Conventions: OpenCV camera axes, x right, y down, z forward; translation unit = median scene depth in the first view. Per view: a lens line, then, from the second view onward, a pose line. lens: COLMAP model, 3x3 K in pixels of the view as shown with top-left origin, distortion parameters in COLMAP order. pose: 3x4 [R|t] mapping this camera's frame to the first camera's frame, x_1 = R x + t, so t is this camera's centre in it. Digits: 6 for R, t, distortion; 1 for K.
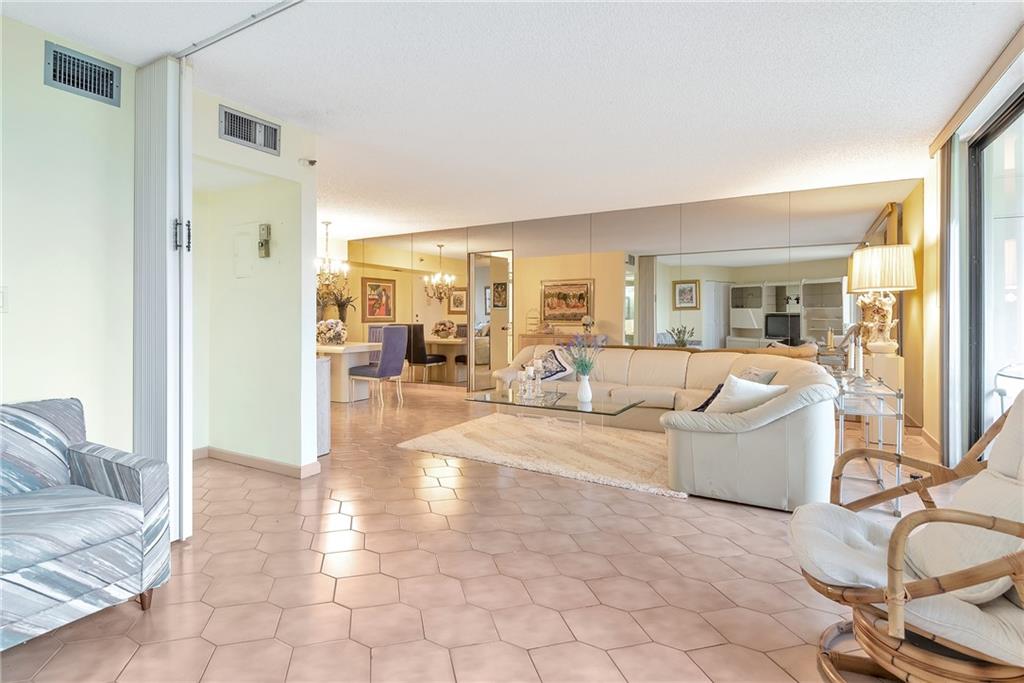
lens RADIAL K [[507.1, 0, 506.3], [0, 507.1, 318.3], [0, 0, 1]] dist [-0.000678, -0.000764]
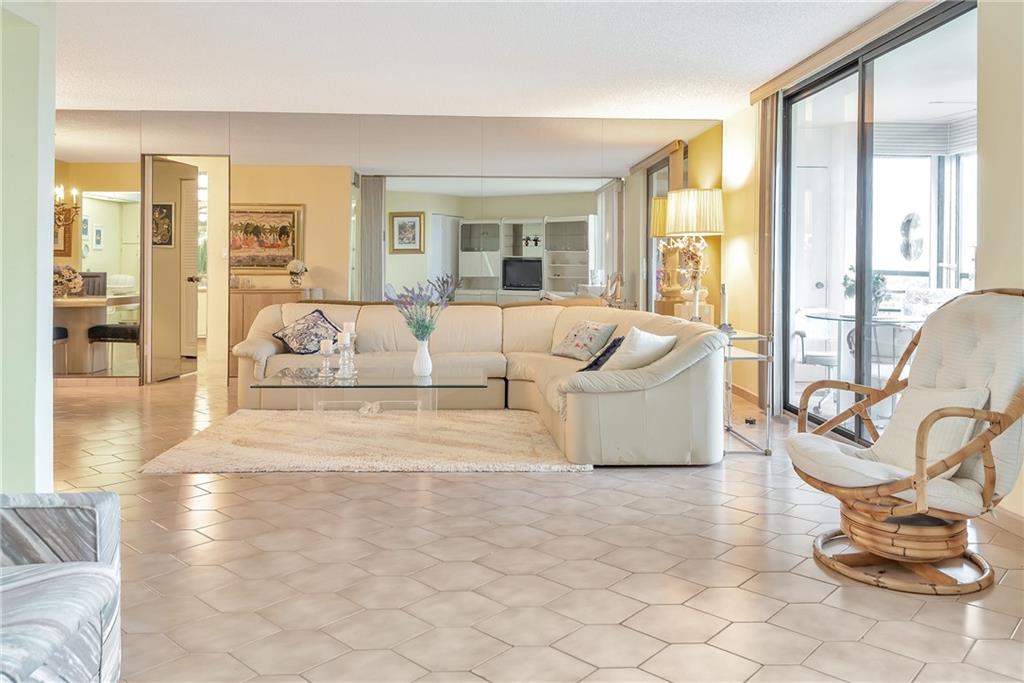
lens RADIAL K [[770.6, 0, 511.3], [0, 770.6, 265.6], [0, 0, 1]] dist [0.021728, -0.000487]
pose [[0.837750, 0.000849, 0.546054, -0.161141], [-0.002315, 0.999995, 0.001997, -0.000044], [-0.546050, -0.002937, 0.837748, -0.011834]]
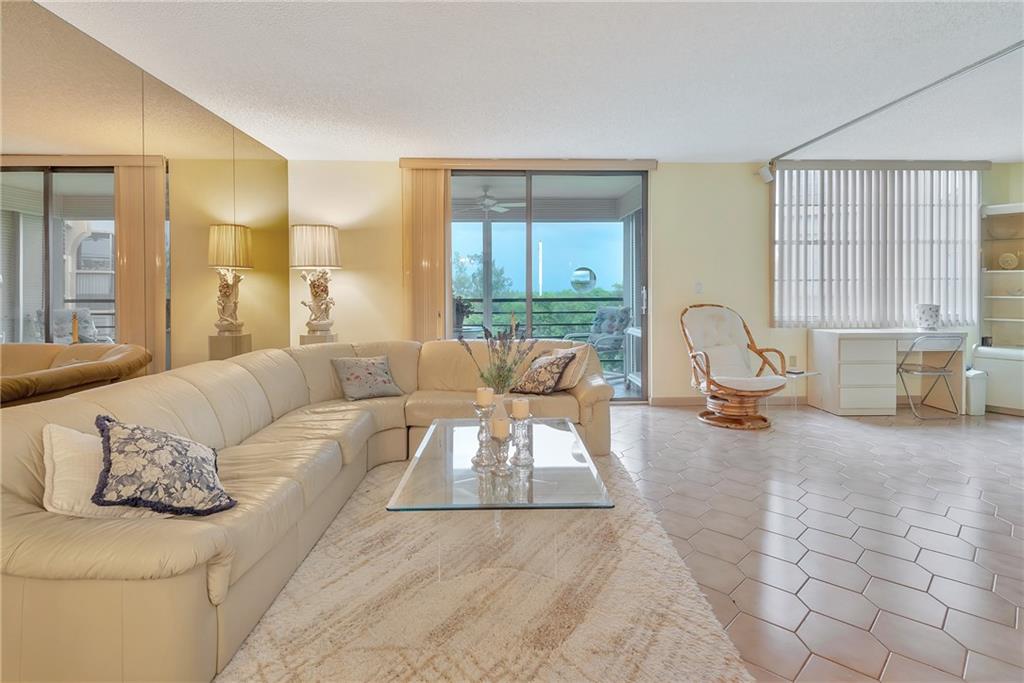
lens RADIAL K [[553.1, 0, 516.4], [0, 553.1, 296.1], [0, 0, 1]] dist [0.044204, -0.033934]
pose [[-0.534564, -0.006231, 0.845105, -0.184853], [0.005250, 0.999929, 0.010693, -0.005941], [-0.845112, 0.010153, -0.534493, 0.584298]]
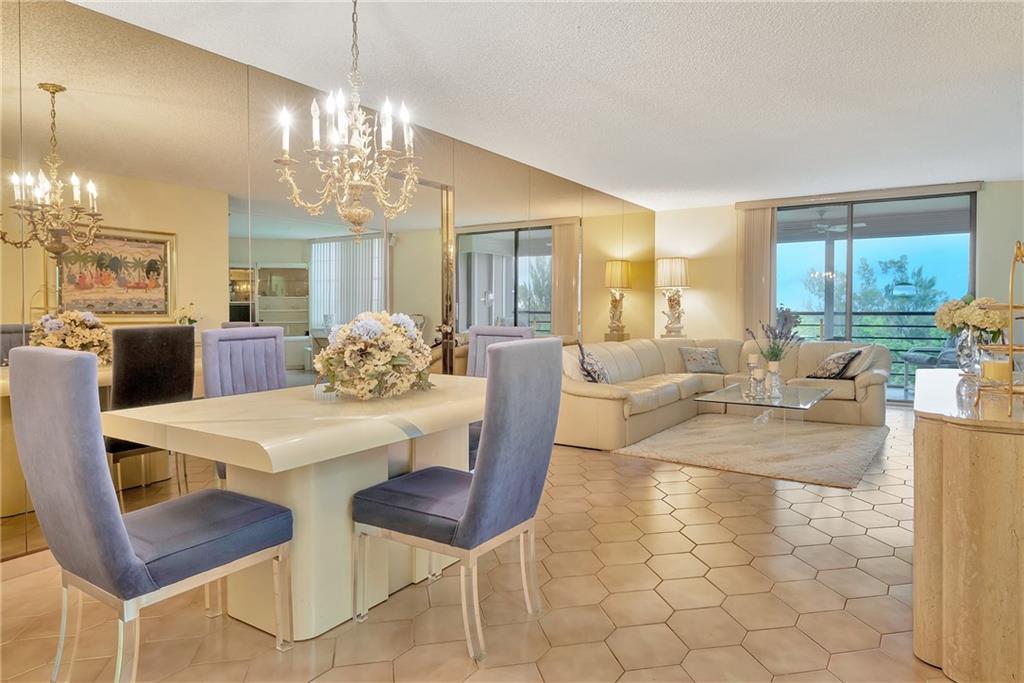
lens RADIAL K [[639.4, 0, 510.9], [0, 639.4, 325.7], [0, 0, 1]] dist [0.016513, -0.001606]
pose [[0.047433, -0.025637, 0.998545, -0.495364], [0.001991, 0.999671, 0.025571, 0.000454], [-0.998872, 0.000776, 0.047468, 0.636502]]
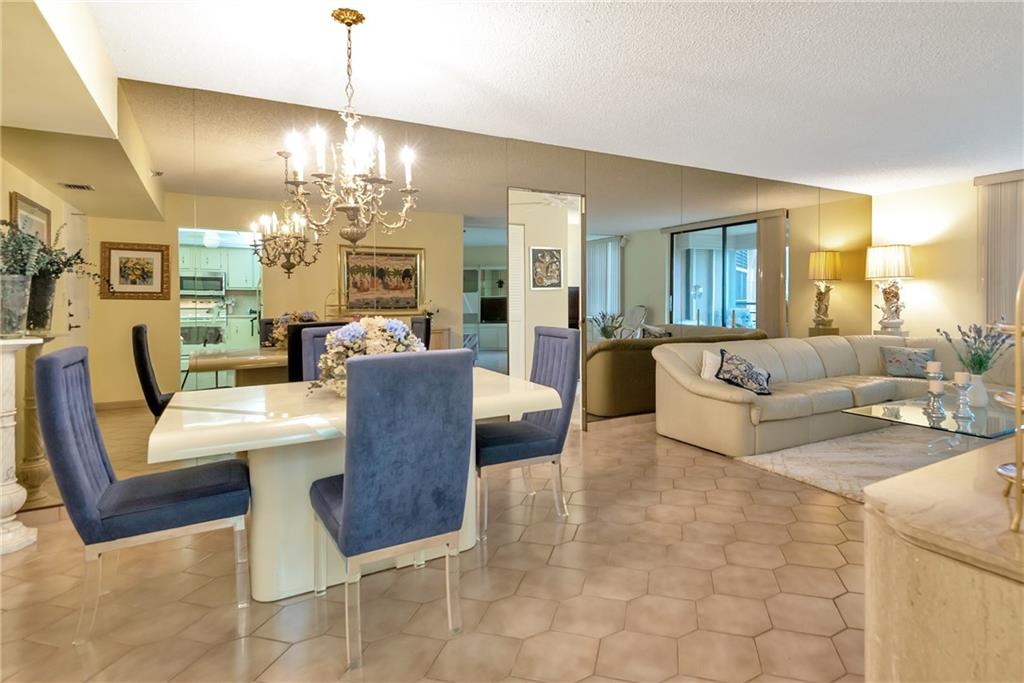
lens RADIAL K [[532.8, 0, 518.7], [0, 532.8, 302.9], [0, 0, 1]] dist [0.036937, -0.026230]
pose [[0.503355, -0.009424, 0.864029, -0.417792], [0.008809, 0.999945, 0.005775, -0.006268], [-0.864035, 0.004704, 0.503410, 0.523833]]
